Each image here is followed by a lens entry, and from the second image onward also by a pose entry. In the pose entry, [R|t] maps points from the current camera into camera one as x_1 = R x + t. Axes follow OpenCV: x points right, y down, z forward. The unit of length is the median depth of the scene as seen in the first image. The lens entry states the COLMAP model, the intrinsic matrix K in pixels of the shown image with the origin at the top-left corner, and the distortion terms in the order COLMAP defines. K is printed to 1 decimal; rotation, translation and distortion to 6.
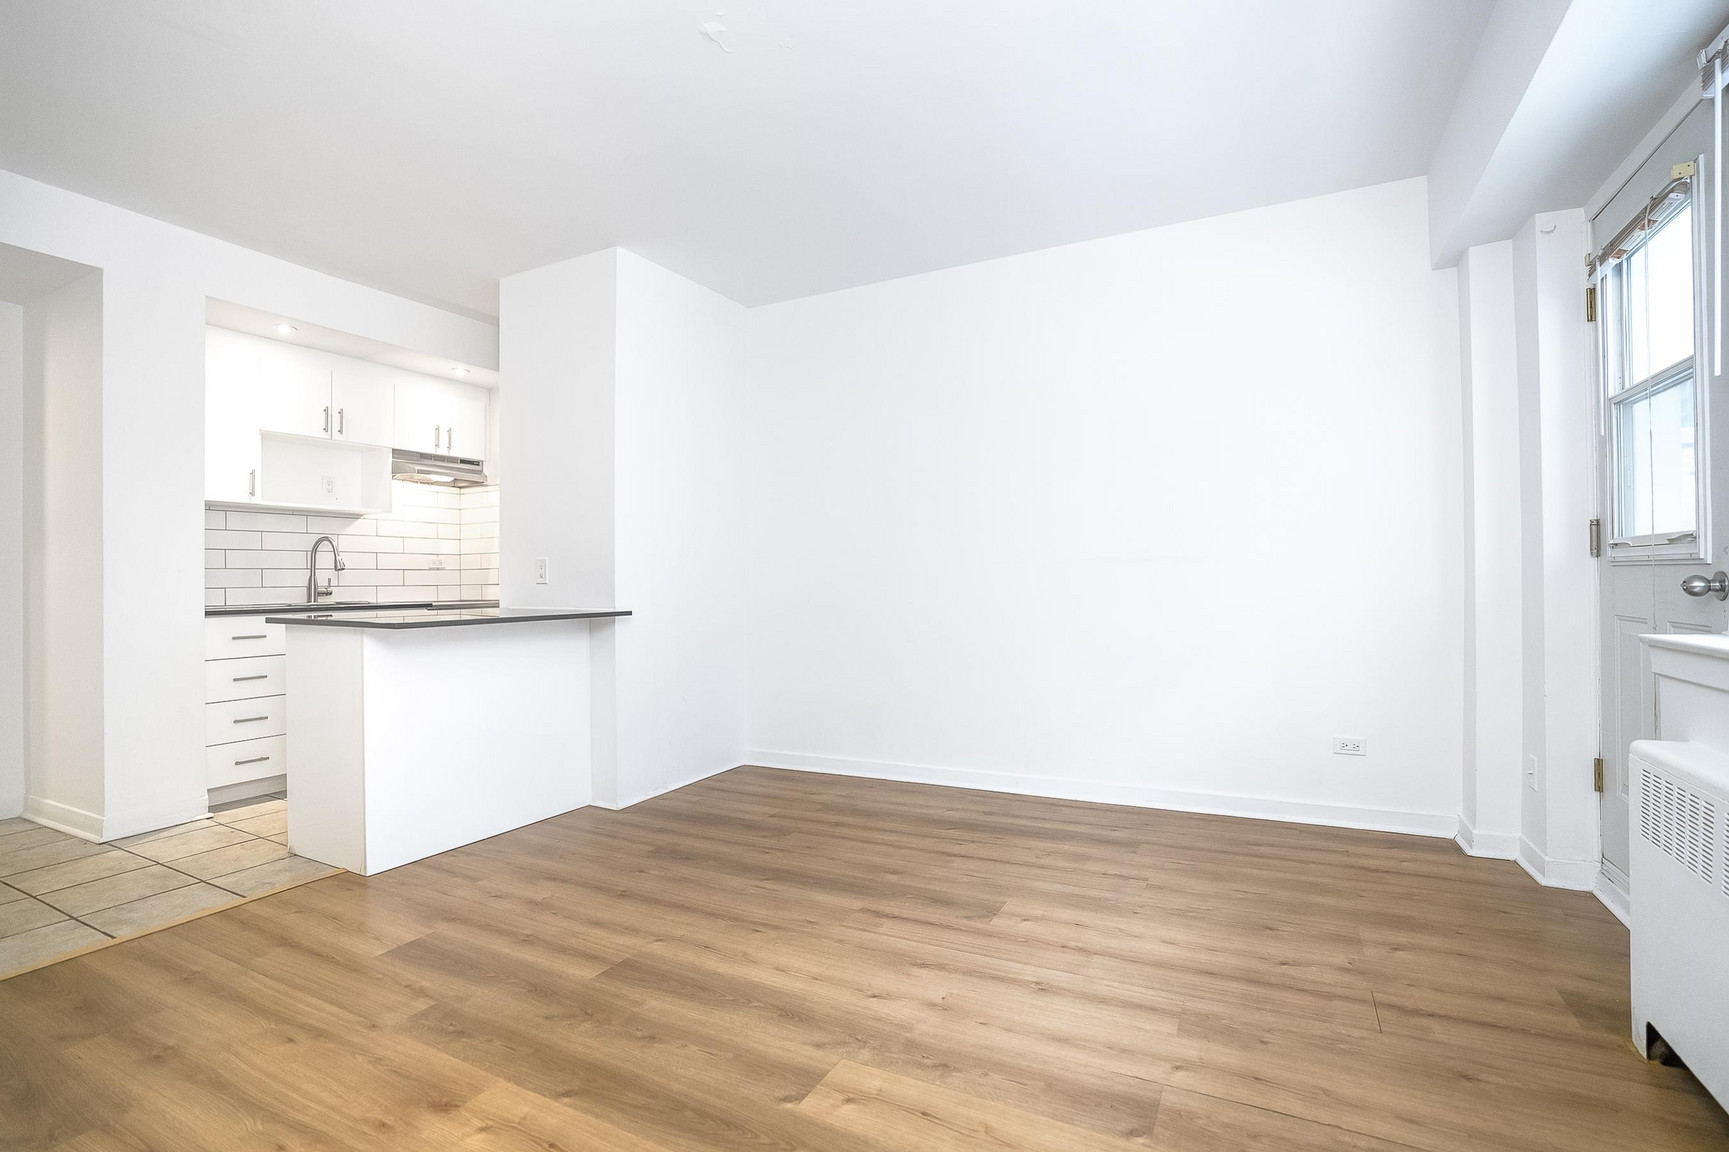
lens RADIAL K [[808.5, 0, 864.6], [0, 808.5, 580.7], [0, 0, 1]] dist [-0.052528, 0.017582]
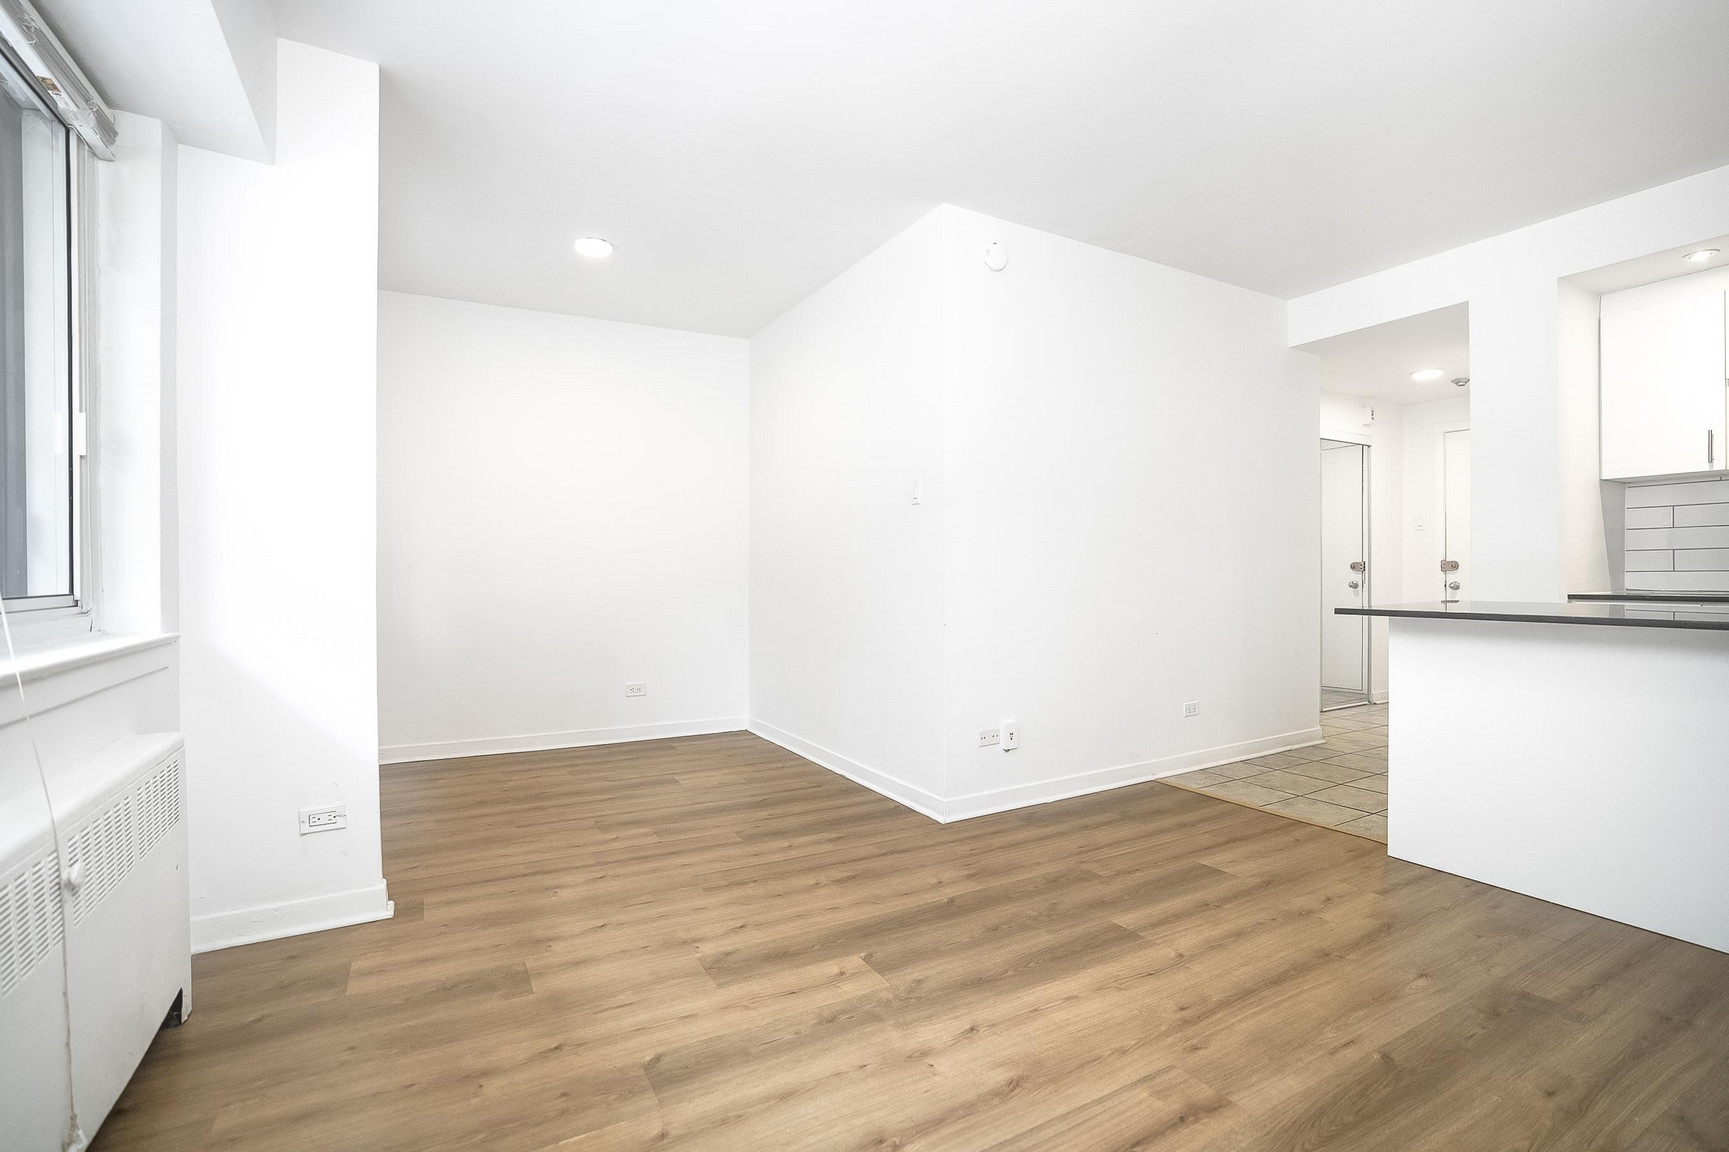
lens RADIAL K [[808.5, 0, 867.2], [0, 808.5, 579.4], [0, 0, 1]] dist [-0.052528, 0.017582]
pose [[-0.549836, 0.021243, -0.835003, 0.705771], [0.010818, 0.999774, 0.018311, -0.012534], [0.835203, 0.001034, -0.549941, 1.189025]]
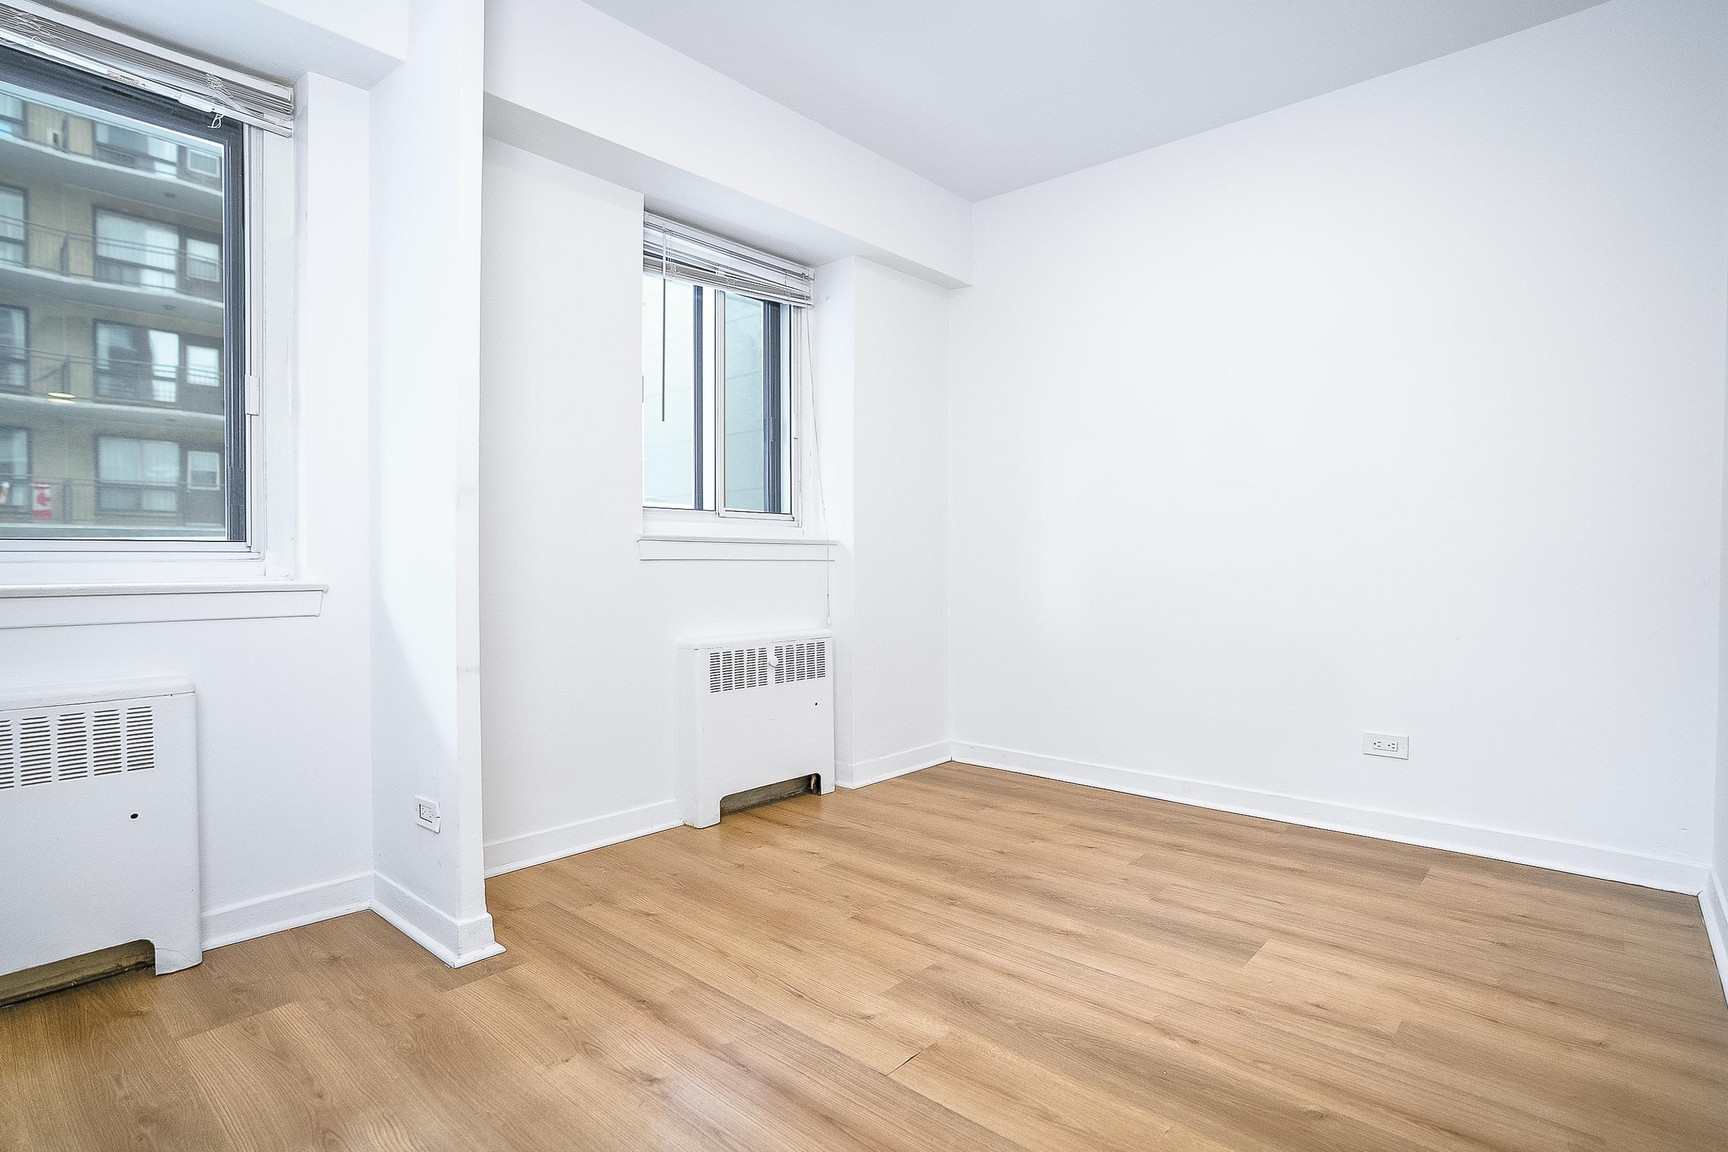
lens RADIAL K [[808.0, 0, 883.3], [0, 808.0, 568.9], [0, 0, 1]] dist [-0.052528, 0.017582]
pose [[-0.965856, 0.010668, 0.258860, -0.407429], [0.015076, 0.999773, 0.015048, 0.034491], [-0.258641, 0.018437, -0.965798, 0.758024]]
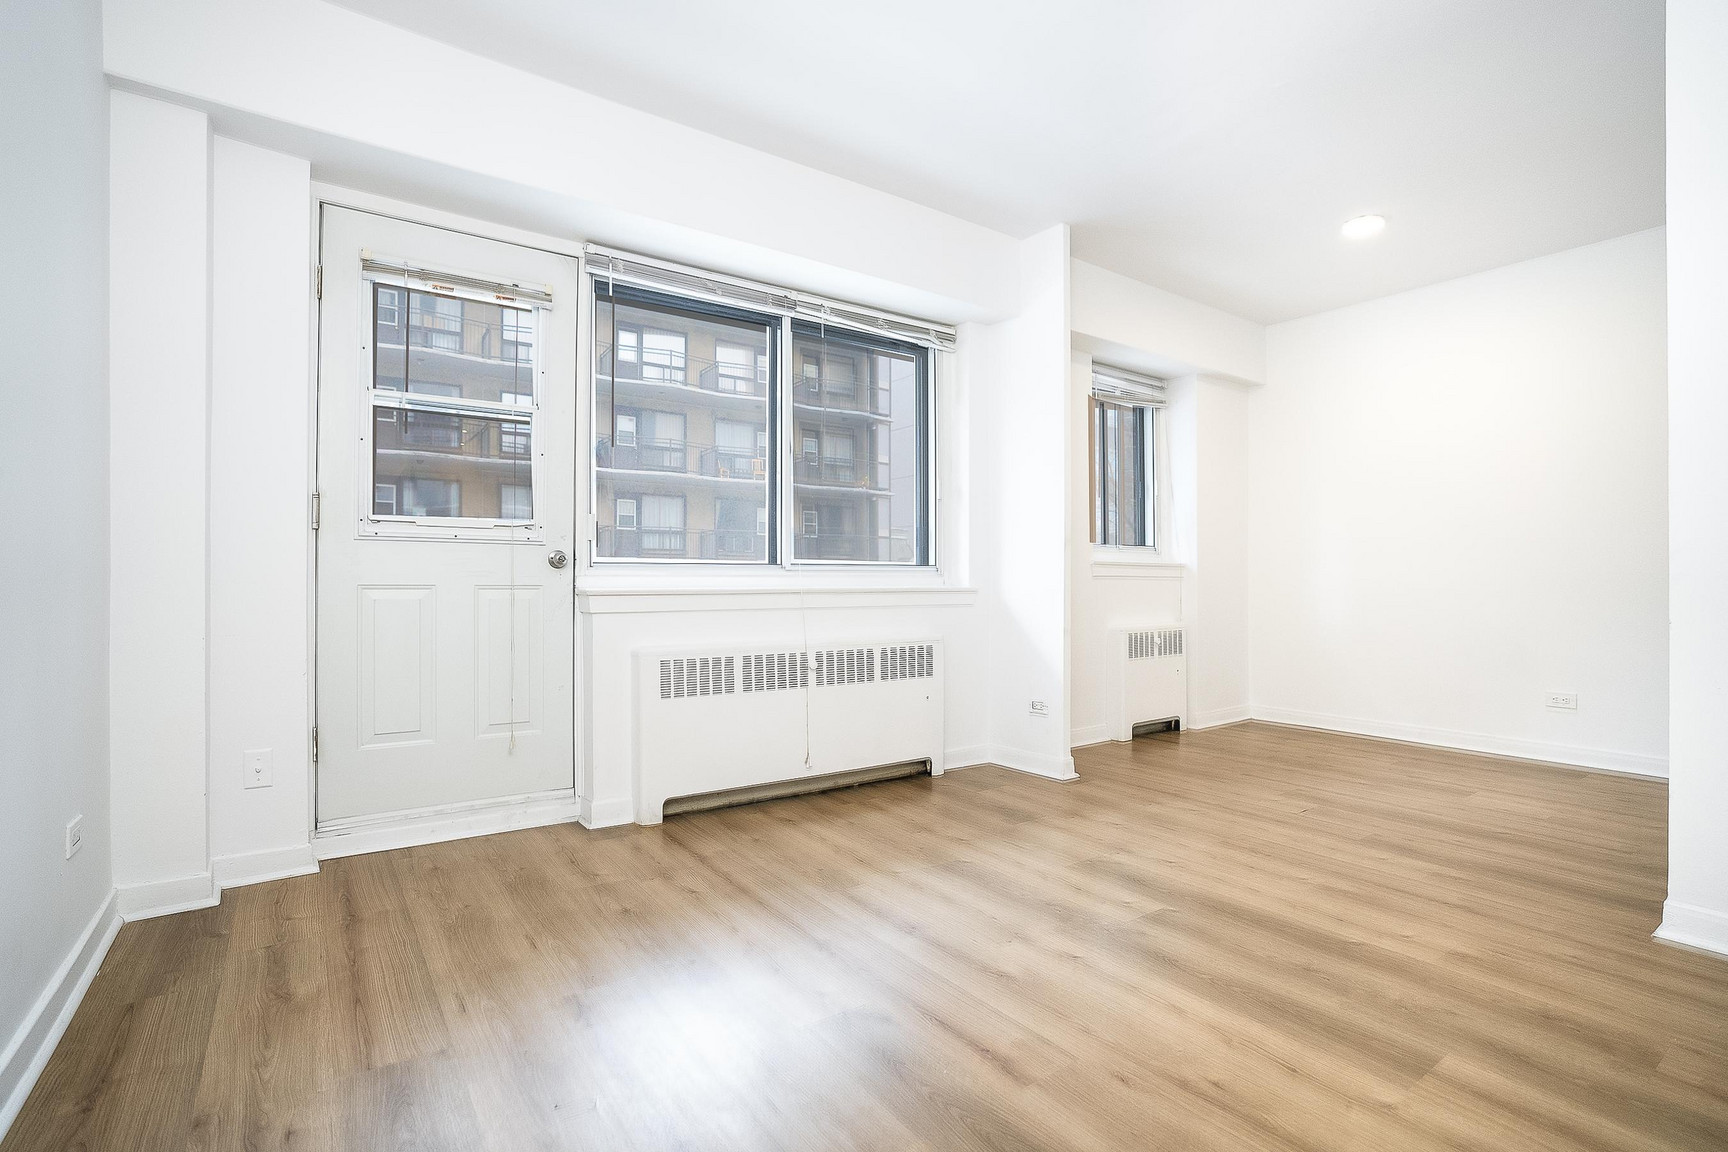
lens RADIAL K [[808.0, 0, 867.0], [0, 808.0, 590.9], [0, 0, 1]] dist [-0.052528, 0.017582]
pose [[-0.888318, 0.006486, 0.459184, -0.180105], [0.010488, 0.999926, 0.006167, 0.052485], [-0.459110, 0.010294, -0.888320, 1.680278]]
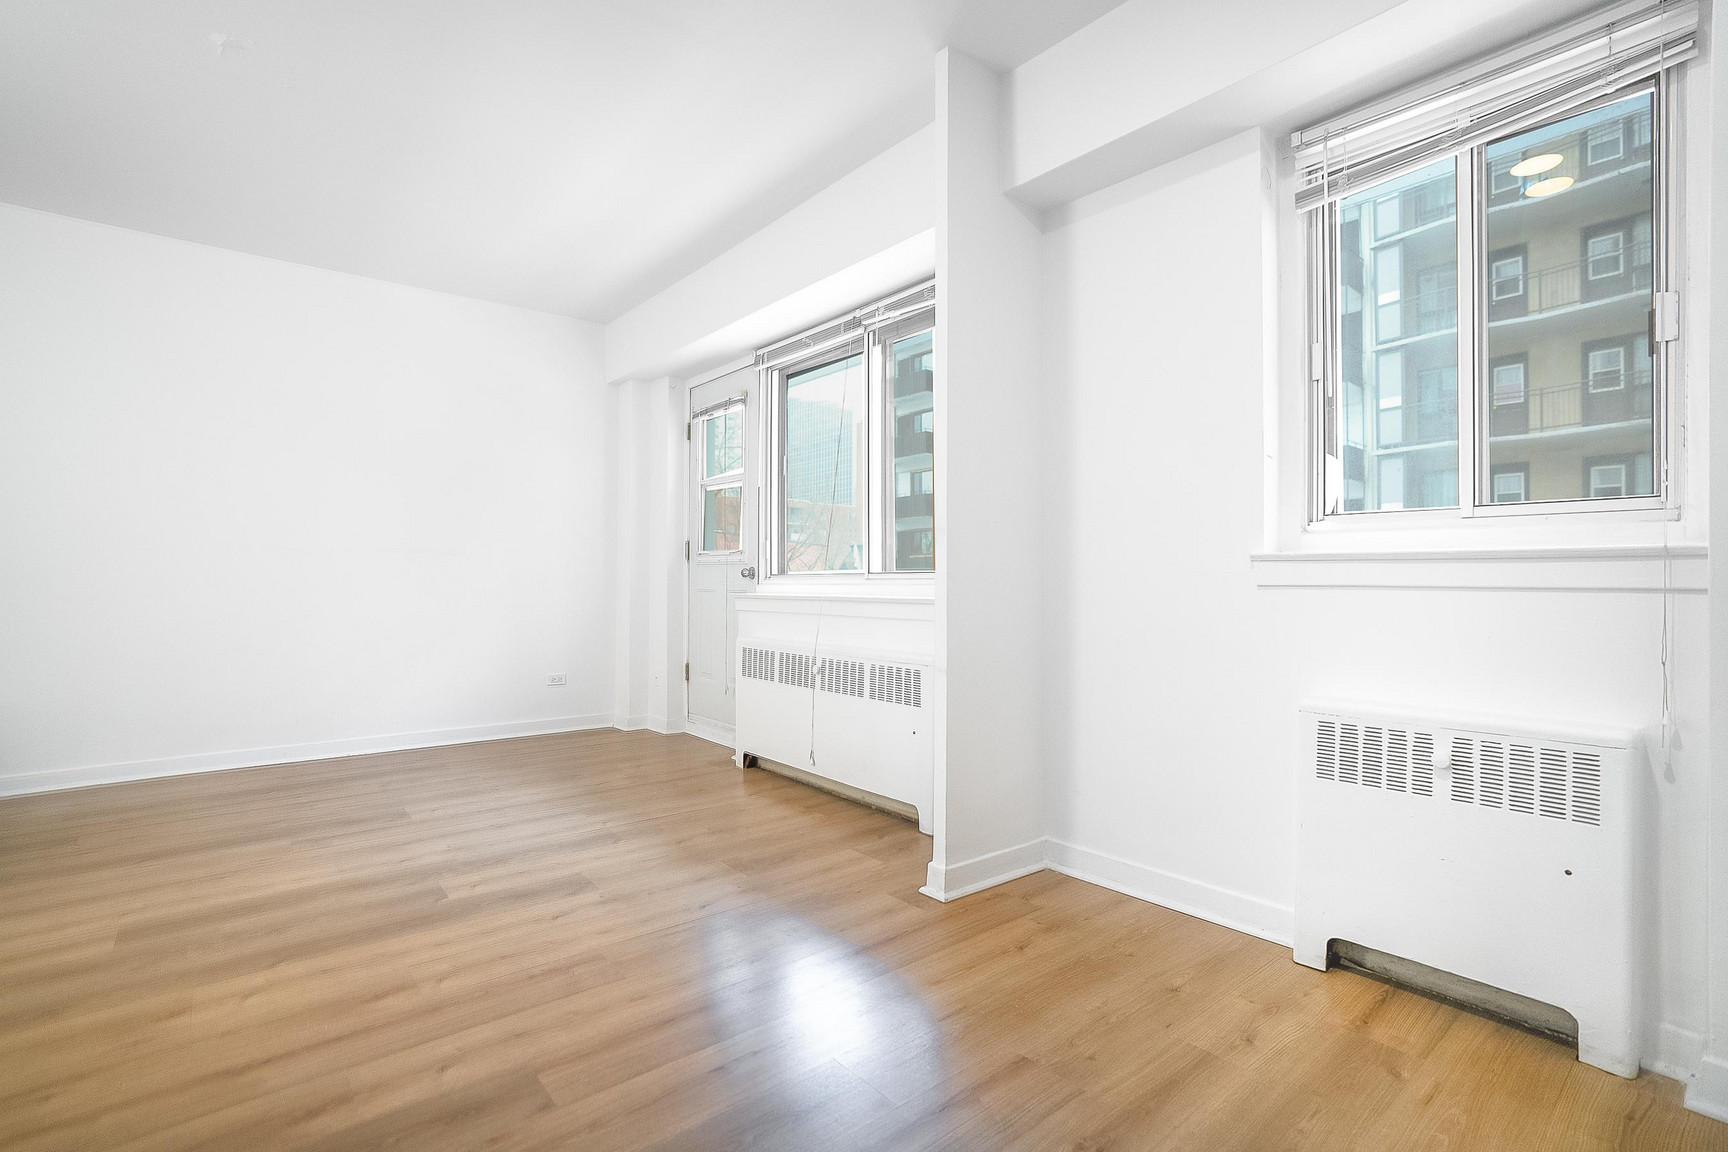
lens RADIAL K [[808.0, 0, 874.0], [0, 808.0, 584.2], [0, 0, 1]] dist [-0.052528, 0.017582]
pose [[0.388288, 0.008732, 0.921497, -0.787971], [-0.005803, 0.999958, -0.007031, 0.042275], [-0.921520, -0.002617, 0.388323, -0.230354]]
